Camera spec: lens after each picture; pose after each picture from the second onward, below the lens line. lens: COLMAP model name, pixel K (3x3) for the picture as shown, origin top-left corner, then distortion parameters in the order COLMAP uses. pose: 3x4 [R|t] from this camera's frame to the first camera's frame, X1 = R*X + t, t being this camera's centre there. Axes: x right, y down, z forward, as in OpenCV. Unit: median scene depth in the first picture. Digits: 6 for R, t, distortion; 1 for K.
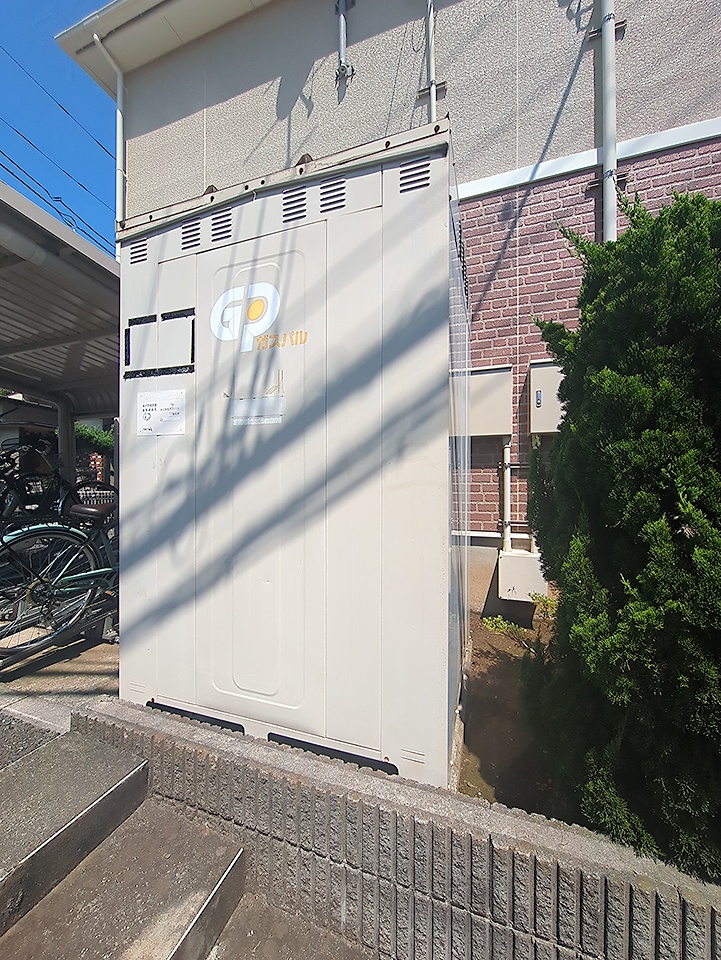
lens RADIAL K [[378.8, 0, 358.8], [0, 378.8, 481.8], [0, 0, 1]] dist [-0.000644, 0.001304]
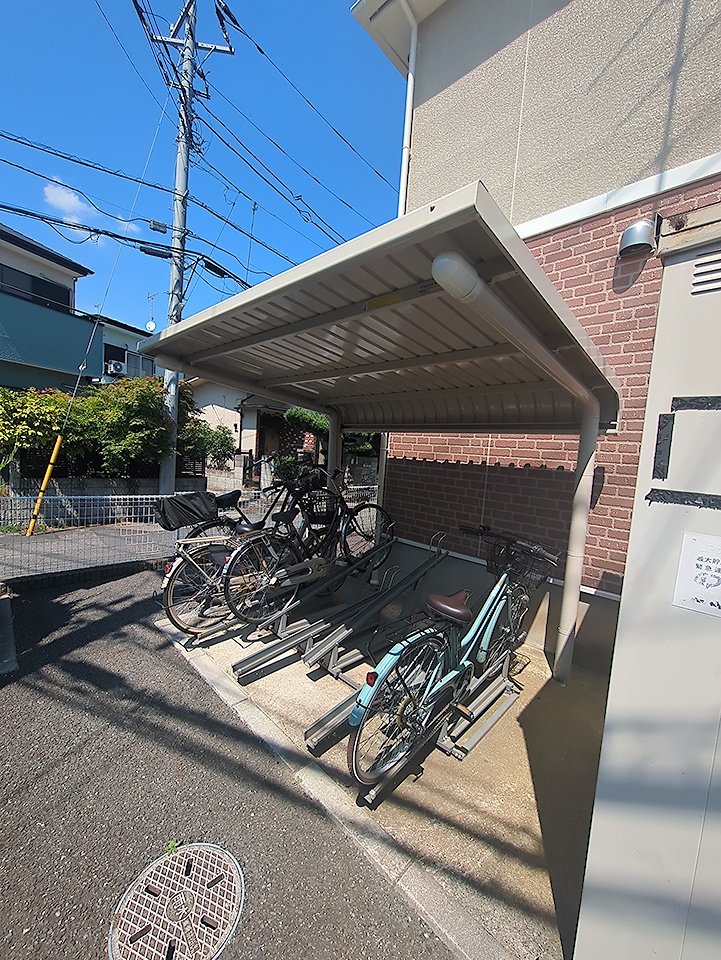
lens RADIAL K [[378.8, 0, 360.8], [0, 378.8, 479.3], [0, 0, 1]] dist [-0.000644, 0.001304]
pose [[0.913969, 0.086462, -0.396465, -0.714799], [-0.056835, 0.994681, 0.085902, -0.296125], [0.401783, -0.055979, 0.914022, 0.264234]]
